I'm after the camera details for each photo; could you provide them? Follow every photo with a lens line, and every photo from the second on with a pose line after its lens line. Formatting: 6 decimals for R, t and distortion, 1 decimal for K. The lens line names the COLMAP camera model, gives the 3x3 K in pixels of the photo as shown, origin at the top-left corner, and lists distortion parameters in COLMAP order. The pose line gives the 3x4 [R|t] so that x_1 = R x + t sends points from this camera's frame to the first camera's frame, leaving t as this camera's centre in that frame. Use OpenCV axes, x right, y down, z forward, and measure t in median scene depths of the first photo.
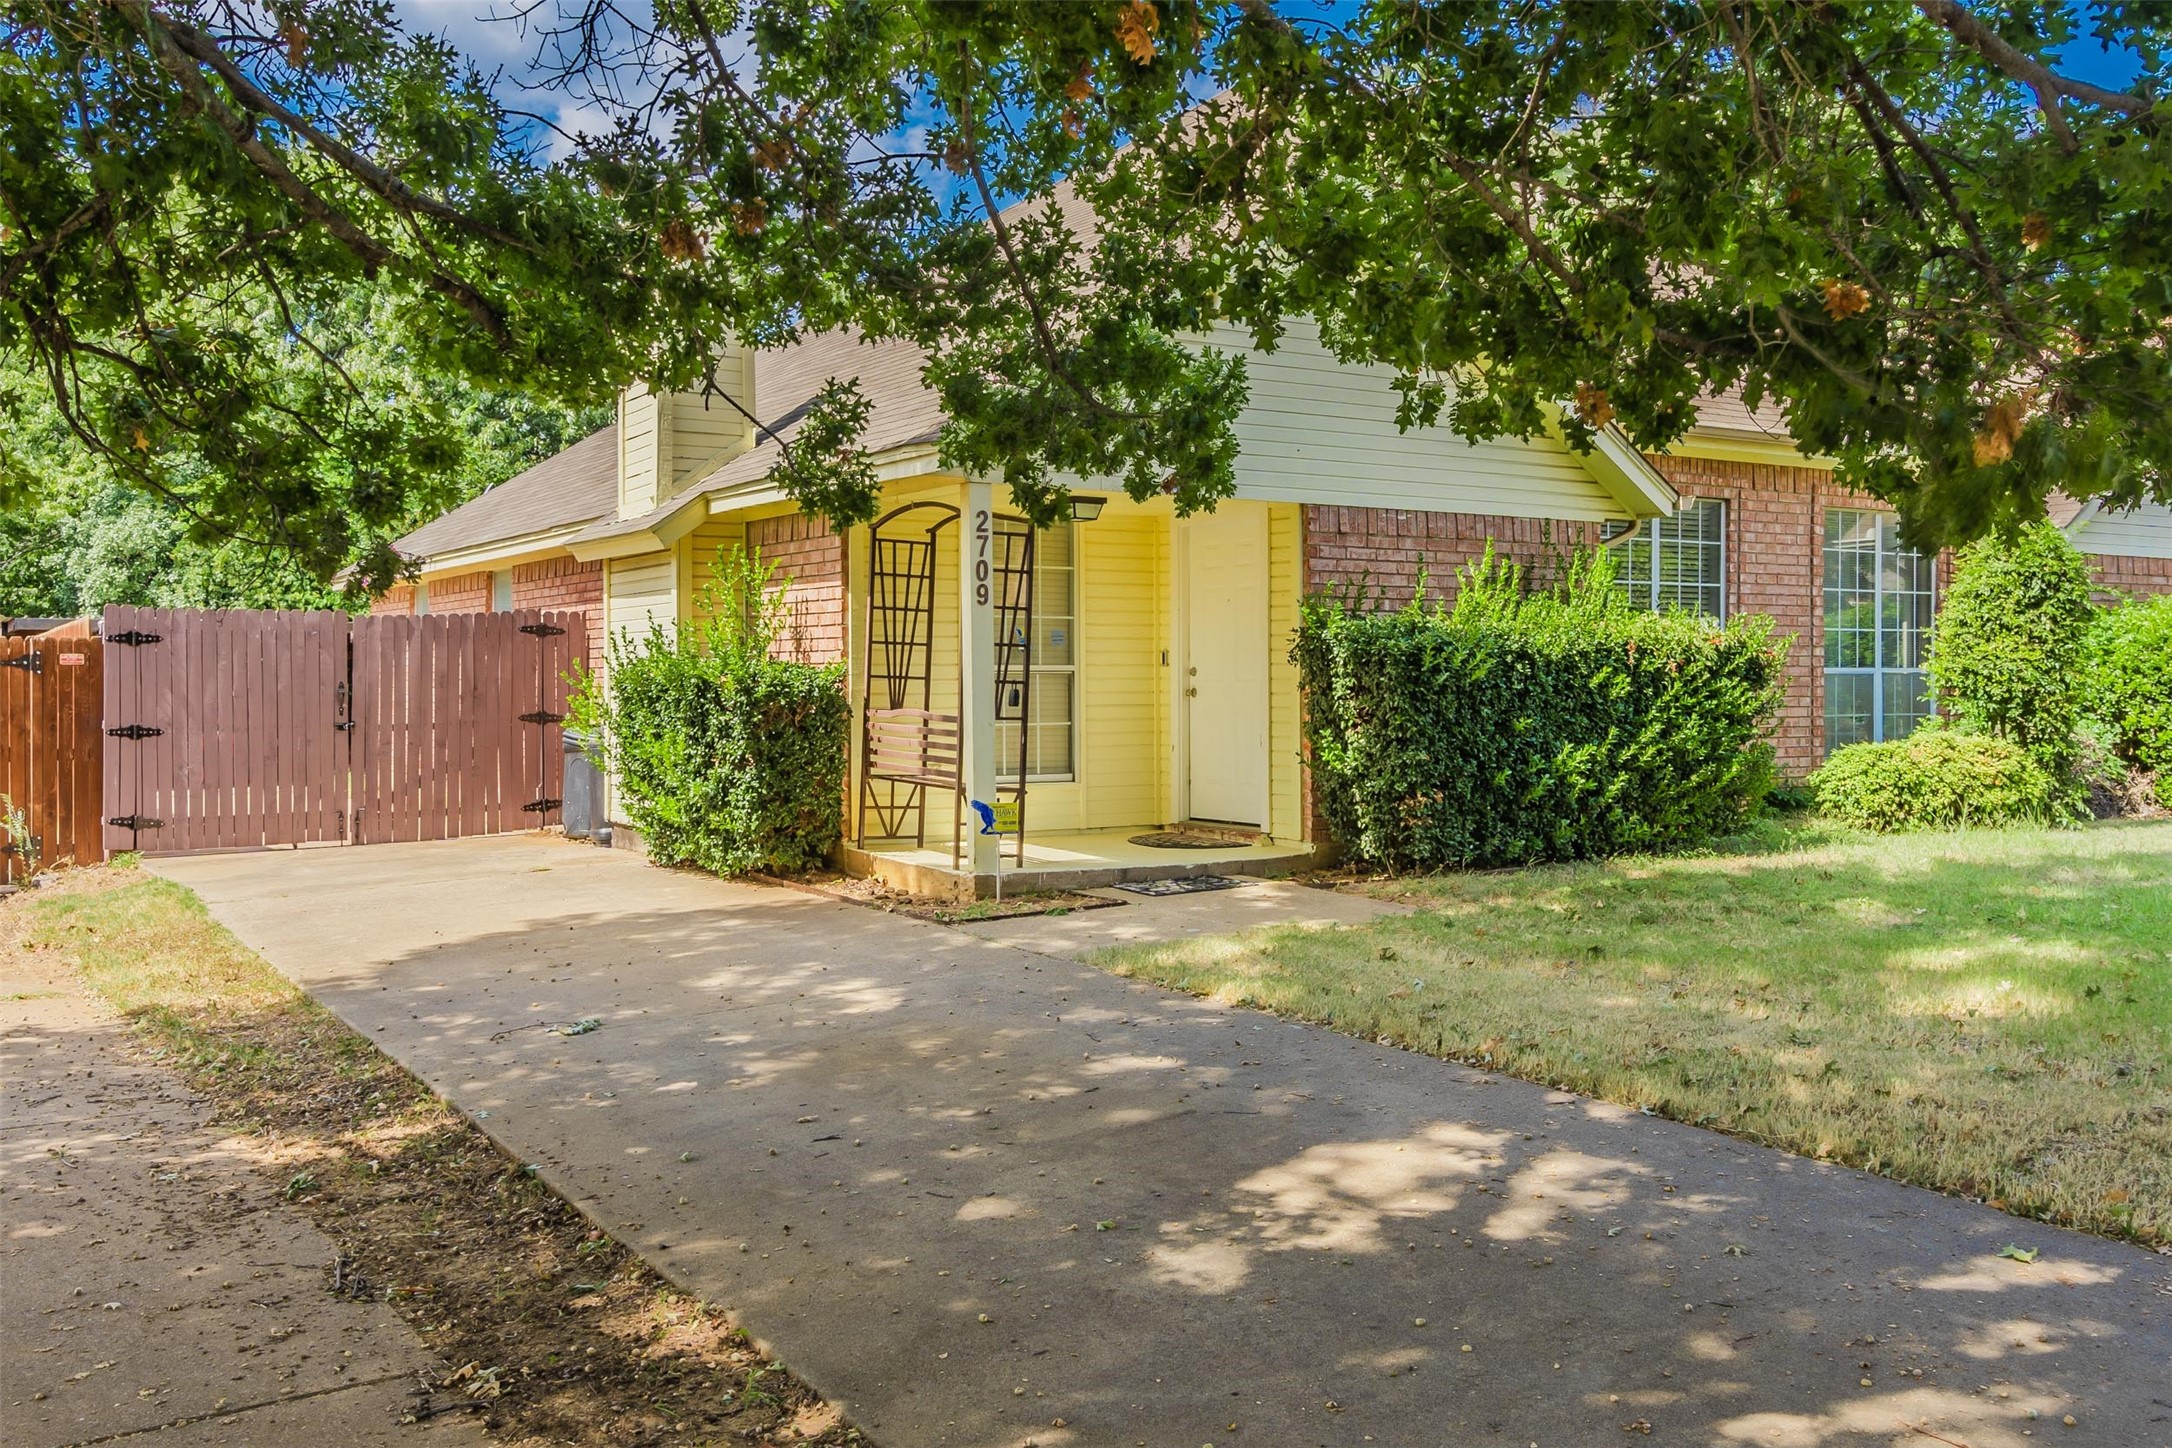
lens RADIAL K [[1910.1, 0, 1076.7], [0, 1910.1, 580.6], [0, 0, 1]] dist [0.014372, 0.000522]
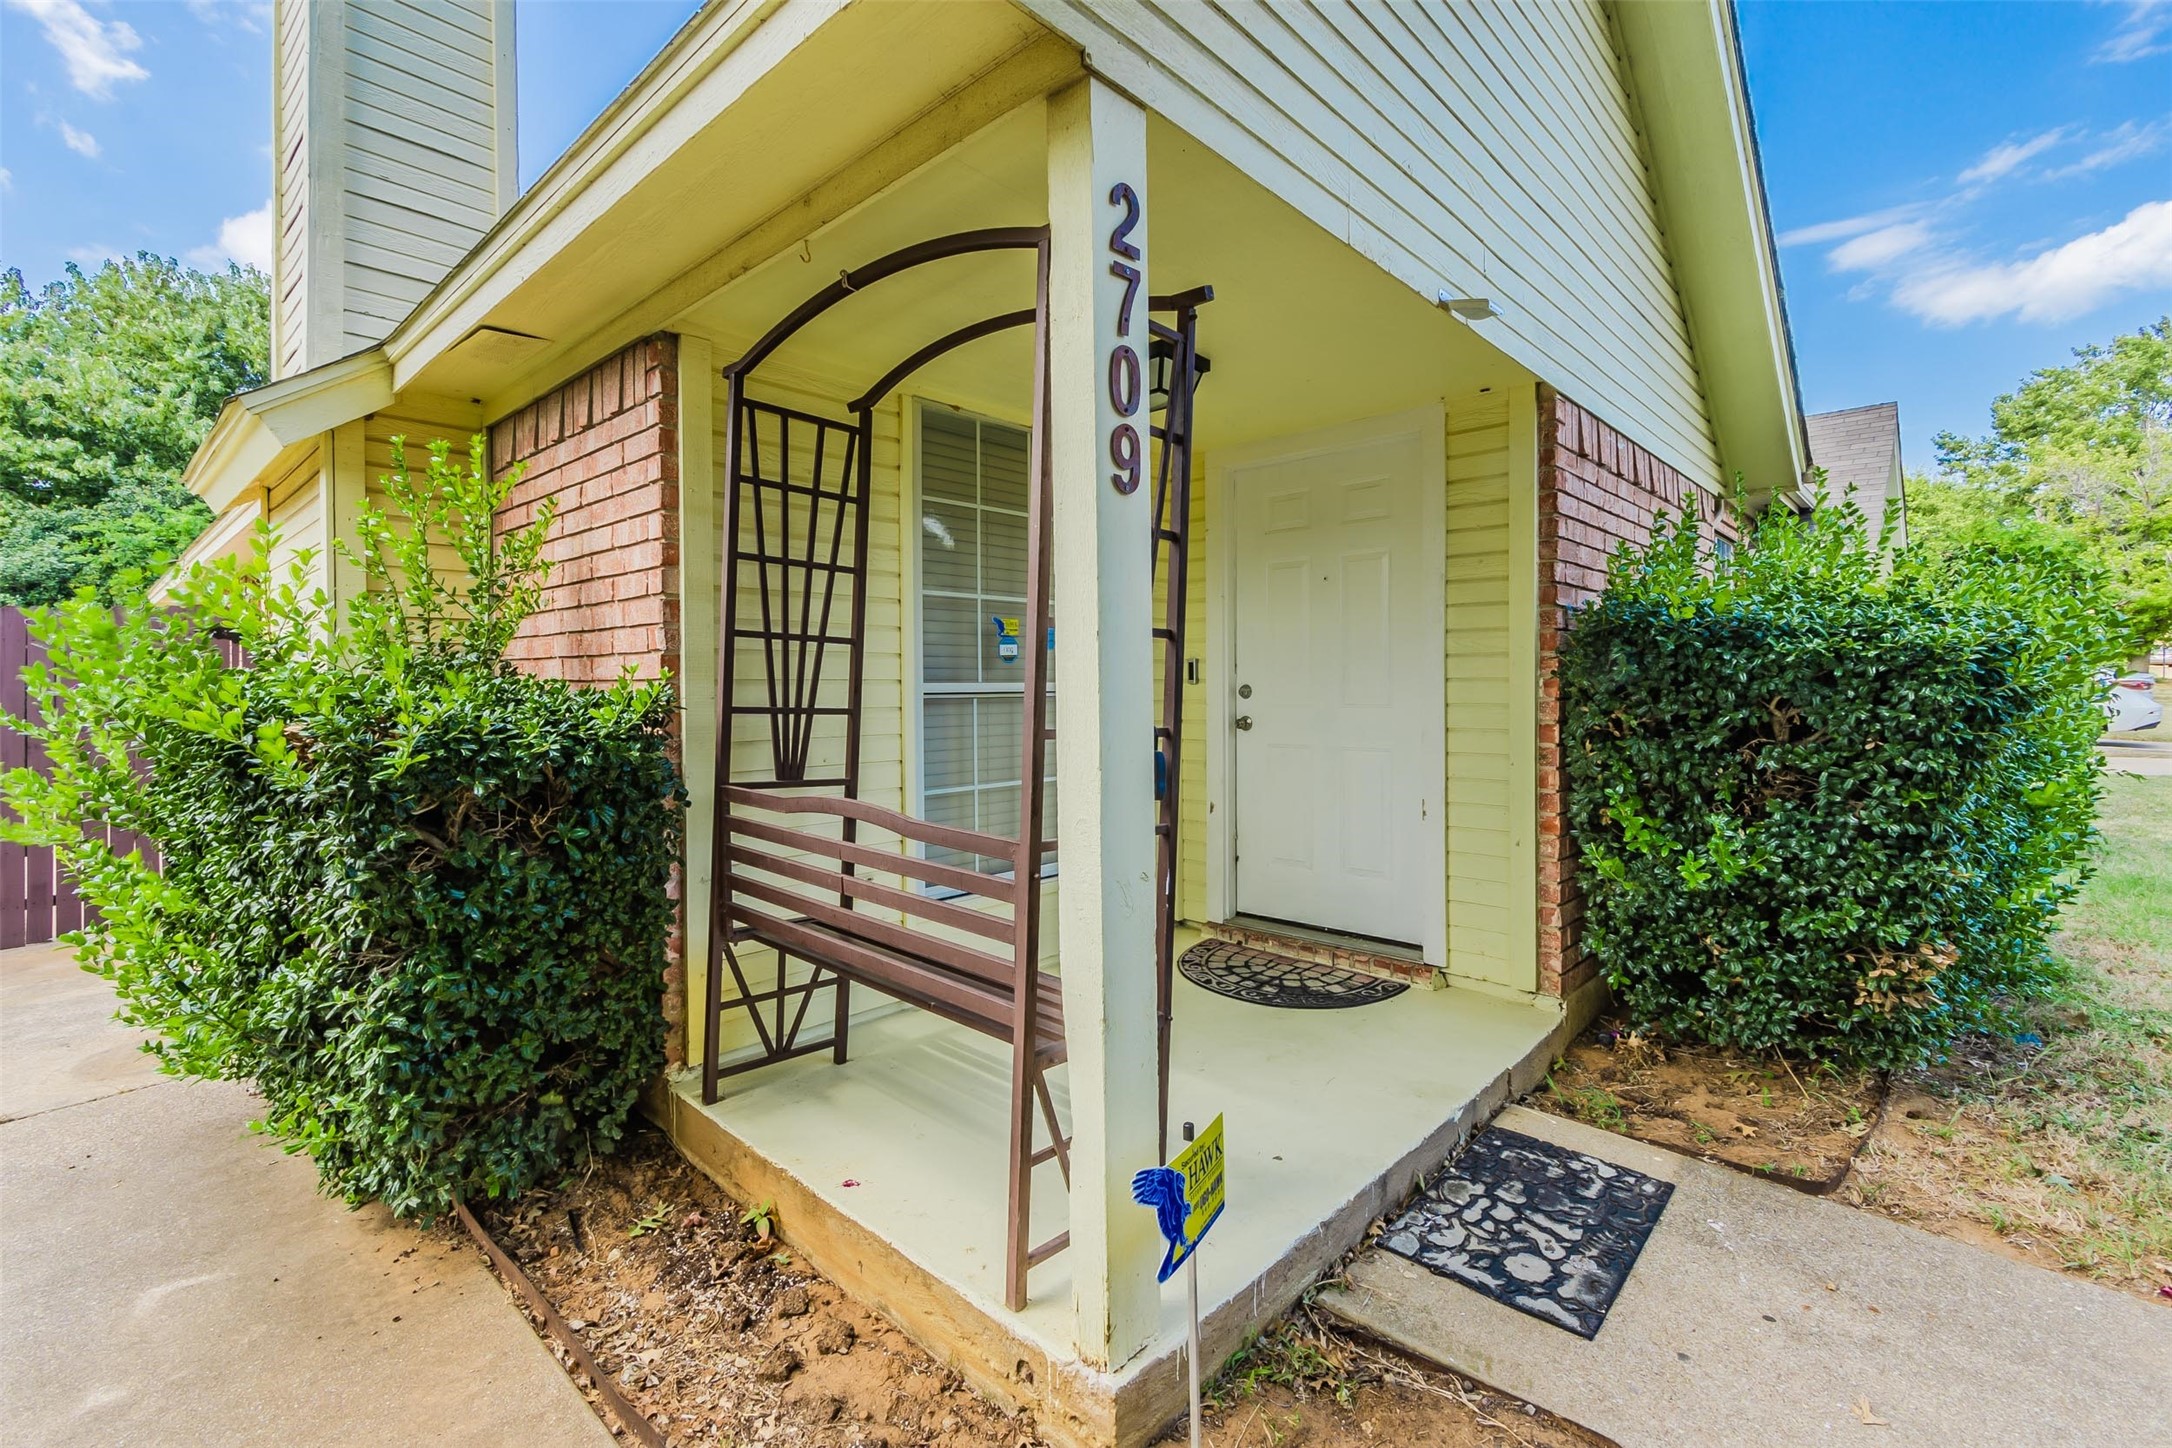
lens RADIAL K [[960.5, 0, 1060.1], [0, 960.5, 676.5], [0, 0, 1]] dist [0.000864, -0.000088]
pose [[0.971892, -0.000844, 0.235427, -0.085234], [-0.008902, 0.999147, 0.040331, 0.032319], [-0.235260, -0.041293, 0.971055, 0.757433]]
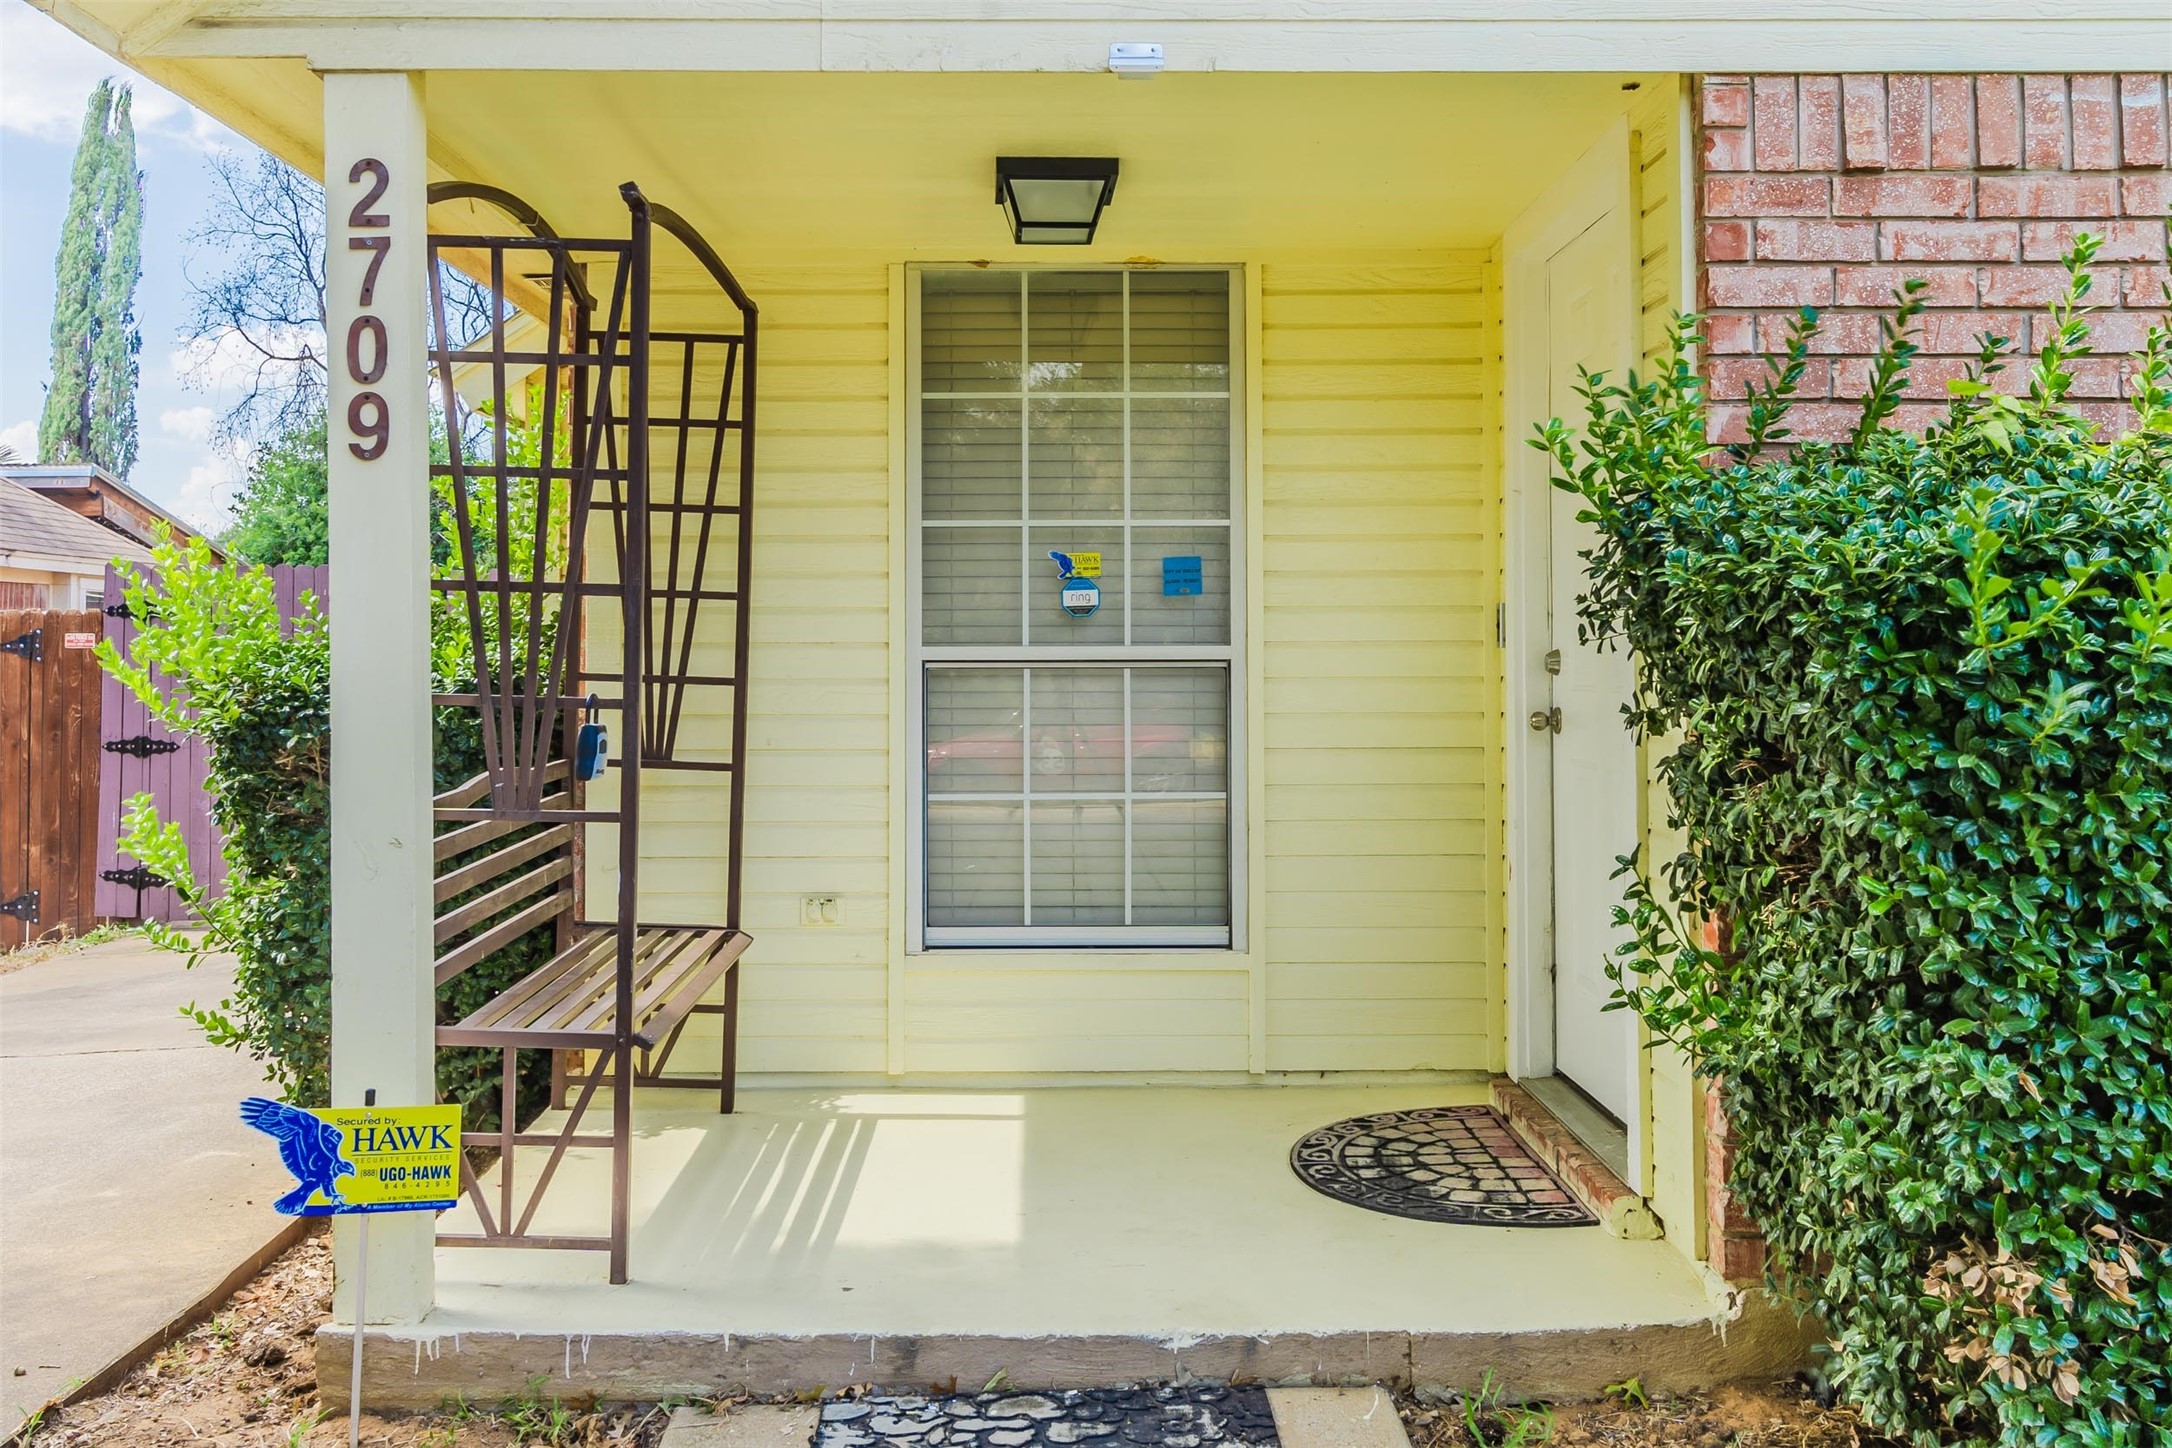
lens RADIAL K [[1910.1, 0, 1076.7], [0, 1910.1, 580.6], [0, 0, 1]] dist [0.014372, 0.000522]
pose [[0.843571, -0.021638, -0.536581, 0.193262], [0.028128, 0.999597, 0.003911, 0.030963], [0.536280, -0.018392, 0.843840, 0.709660]]
